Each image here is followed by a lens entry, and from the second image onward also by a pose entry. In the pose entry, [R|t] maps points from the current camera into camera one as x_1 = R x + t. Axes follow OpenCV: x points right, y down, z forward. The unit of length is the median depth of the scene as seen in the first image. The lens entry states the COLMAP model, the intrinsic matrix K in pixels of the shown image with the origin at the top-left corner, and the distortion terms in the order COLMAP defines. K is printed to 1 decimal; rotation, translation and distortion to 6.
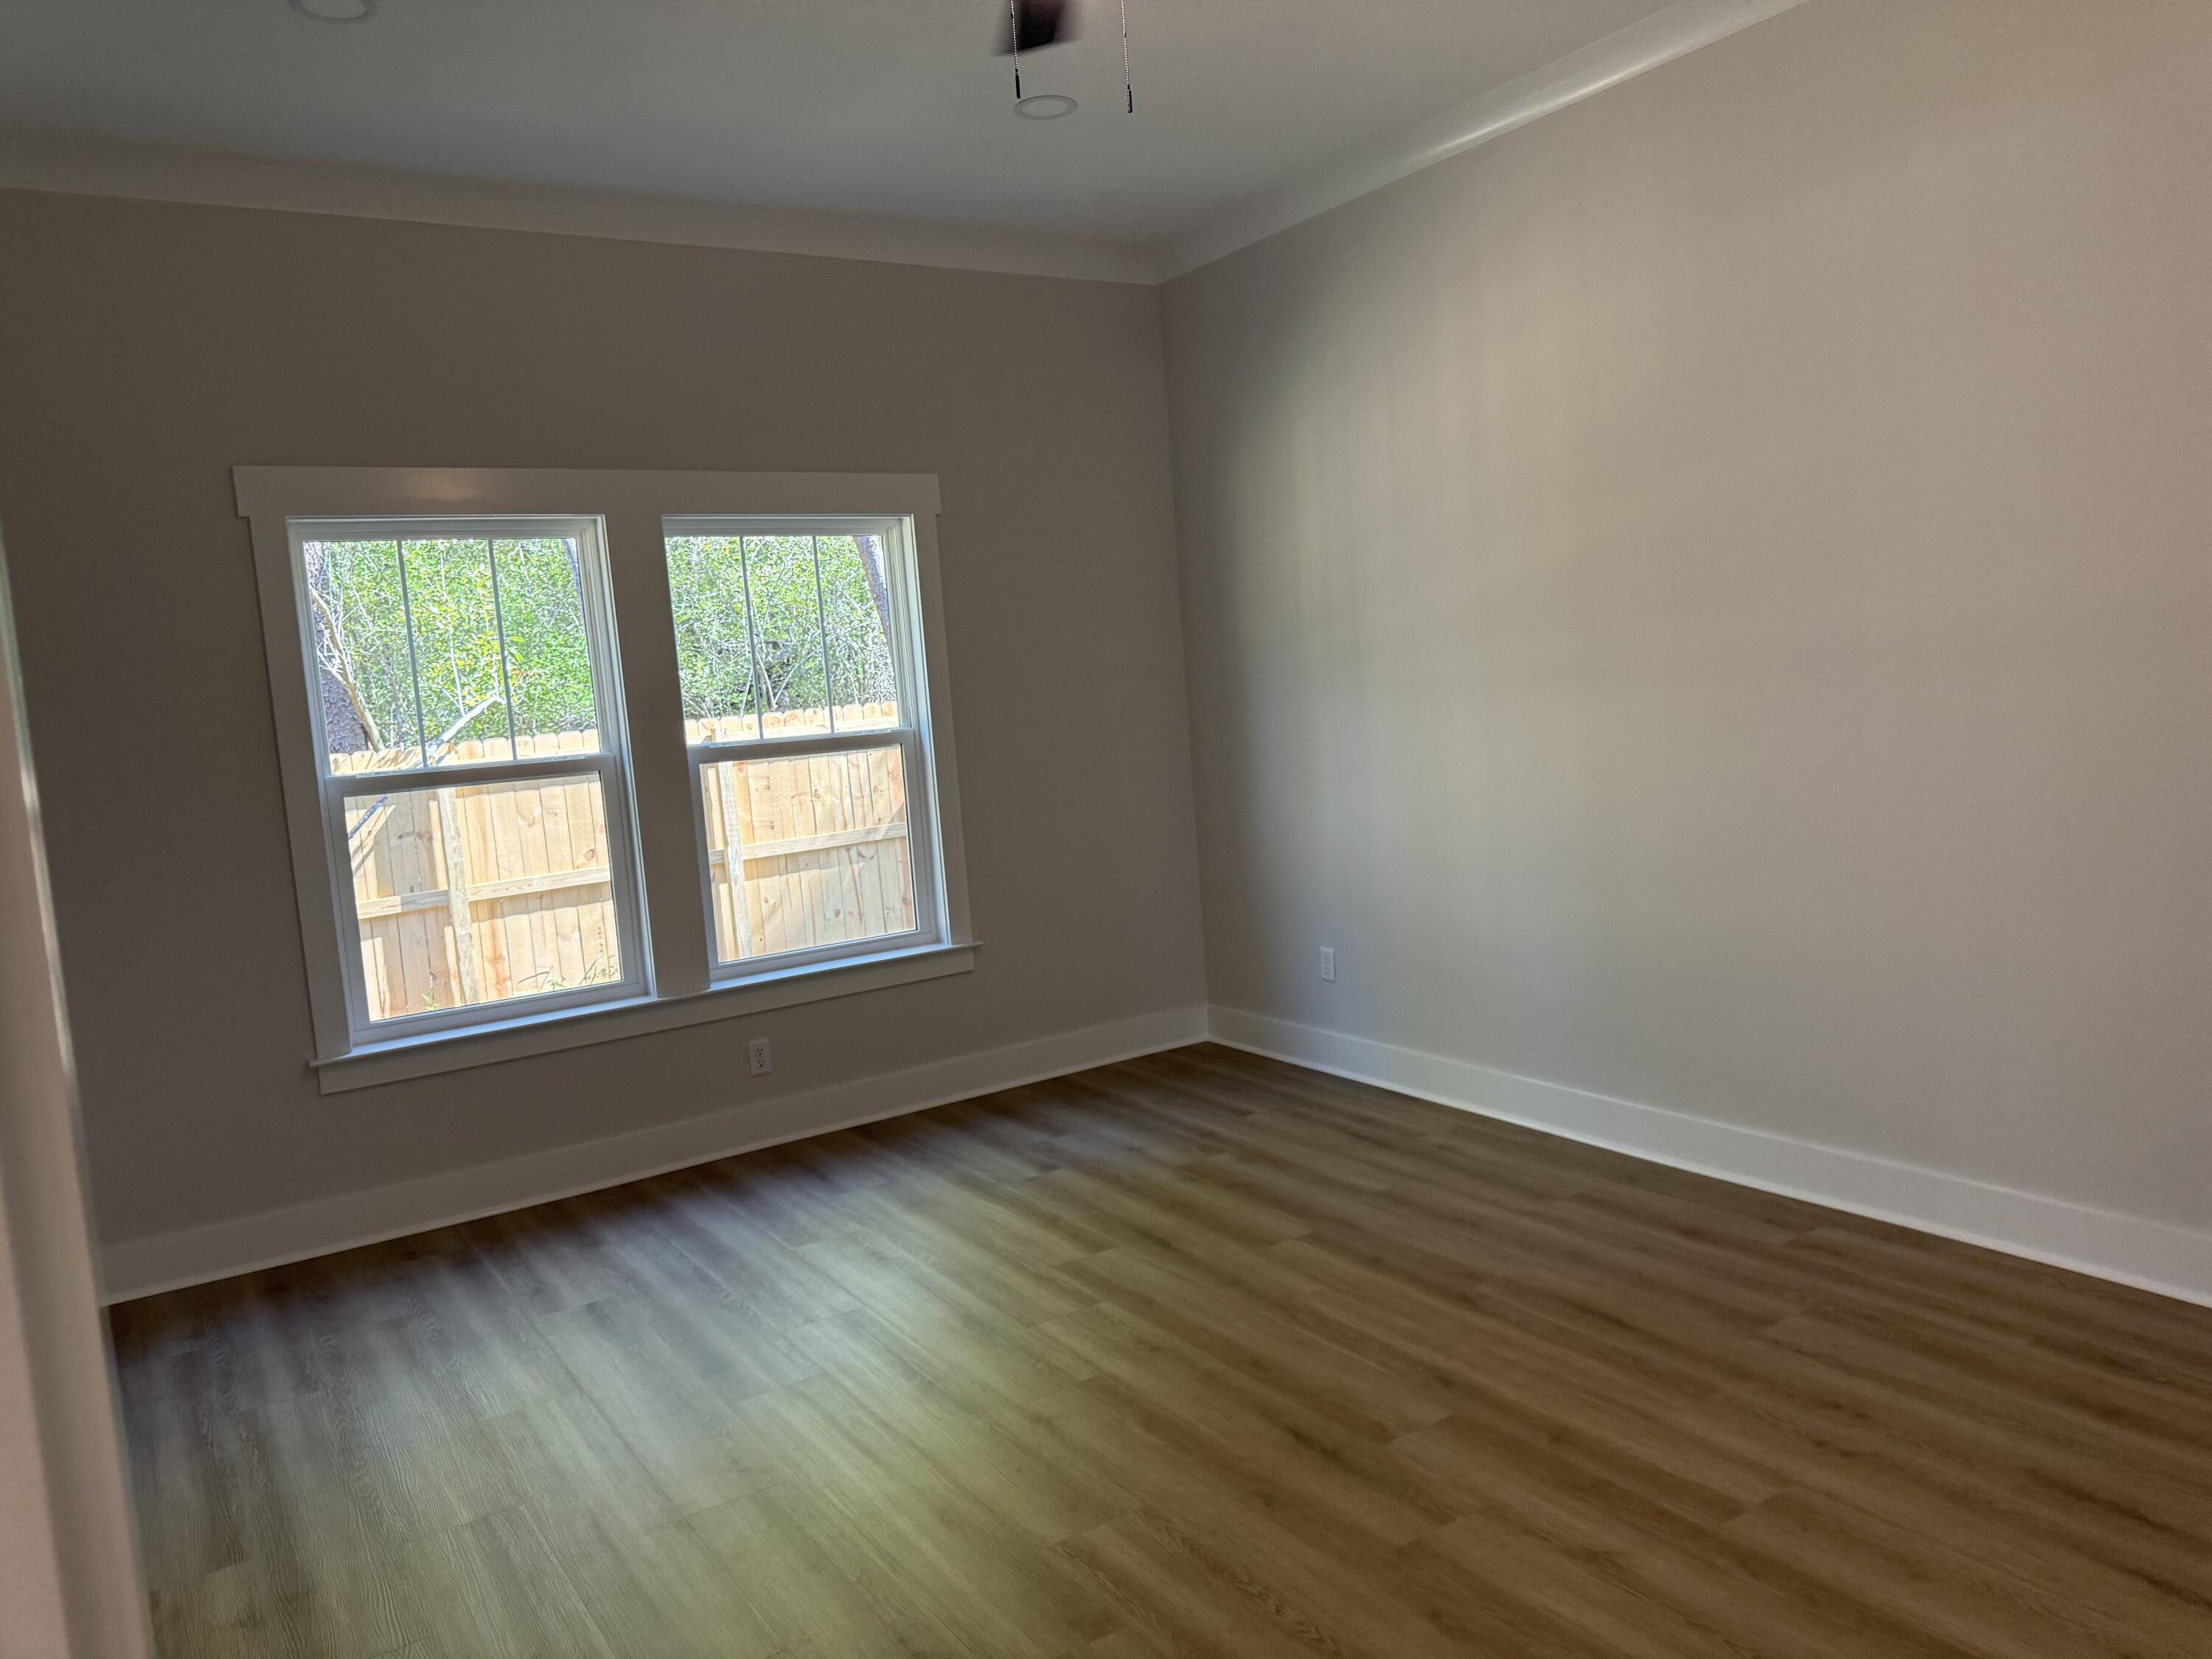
lens RADIAL K [[1575.6, 0, 1106.0], [0, 1575.6, 829.5], [0, 0, 1]] dist [0.005919, -0.005196]
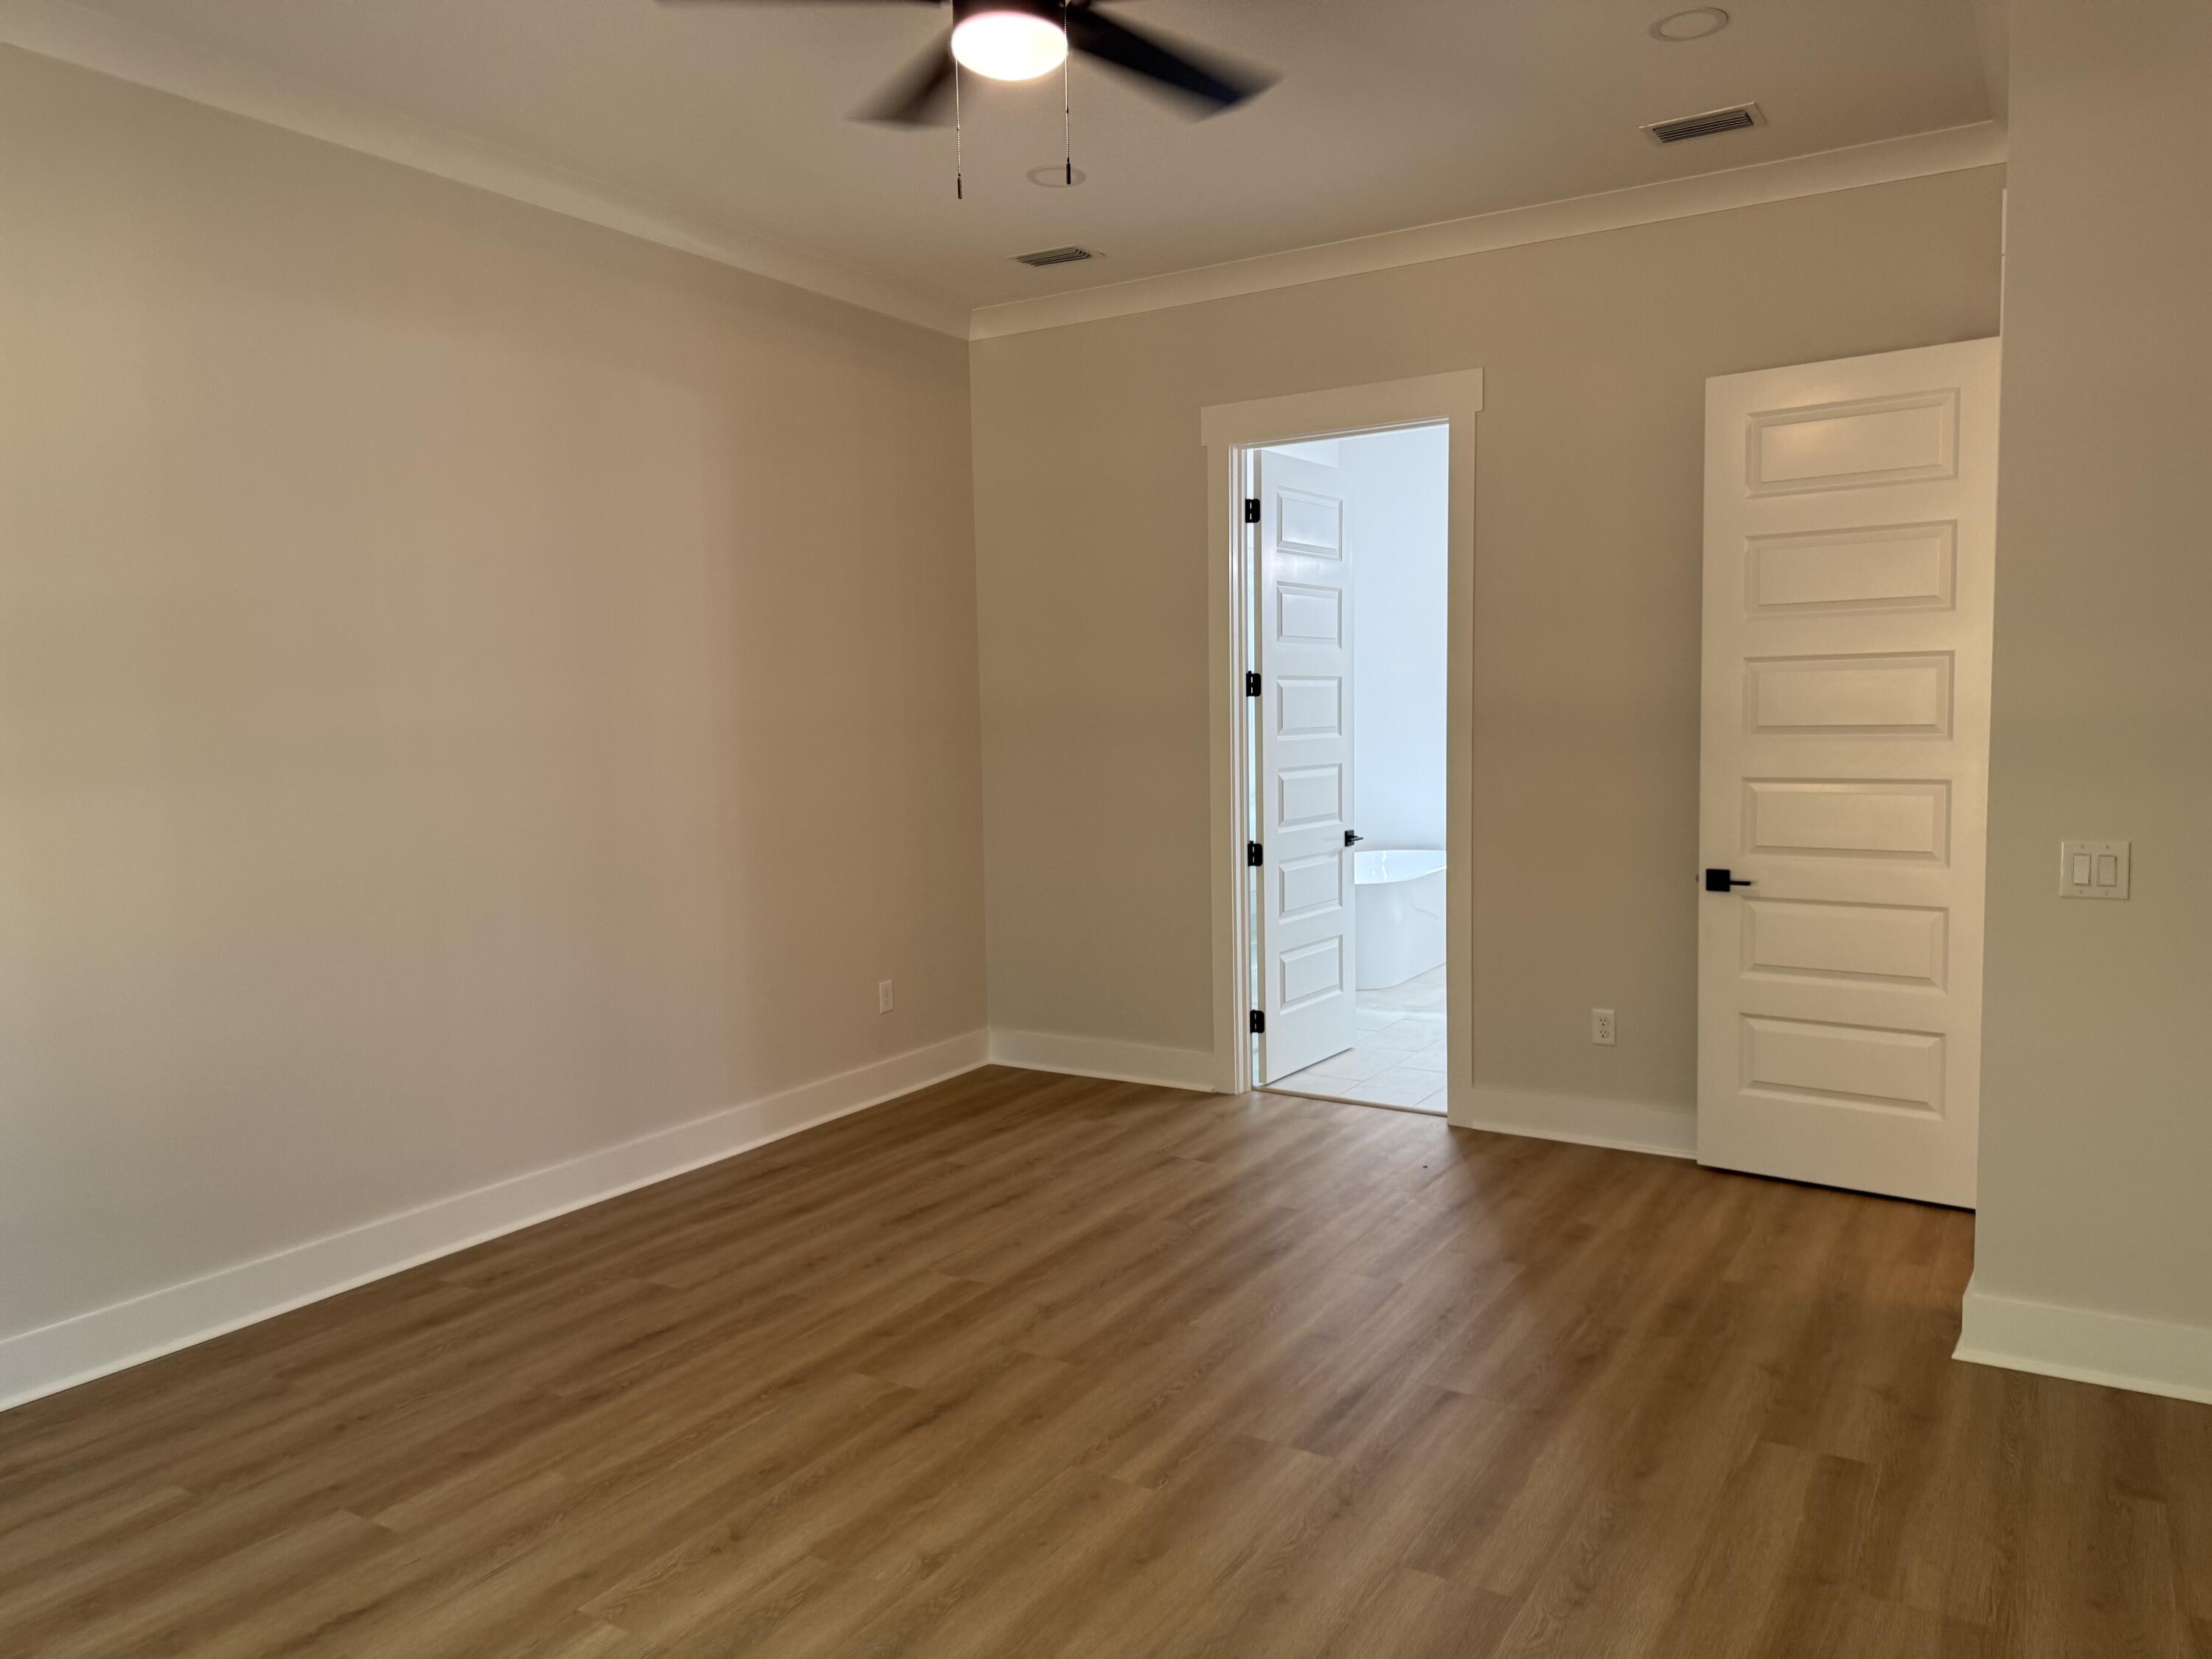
lens RADIAL K [[1575.6, 0, 1106.0], [0, 1575.6, 829.5], [0, 0, 1]] dist [0.005919, -0.005196]
pose [[-0.446911, 0.016136, 0.894433, -0.839902], [0.136556, 0.989350, 0.050383, -0.049367], [-0.884094, 0.144657, -0.444355, 1.215719]]
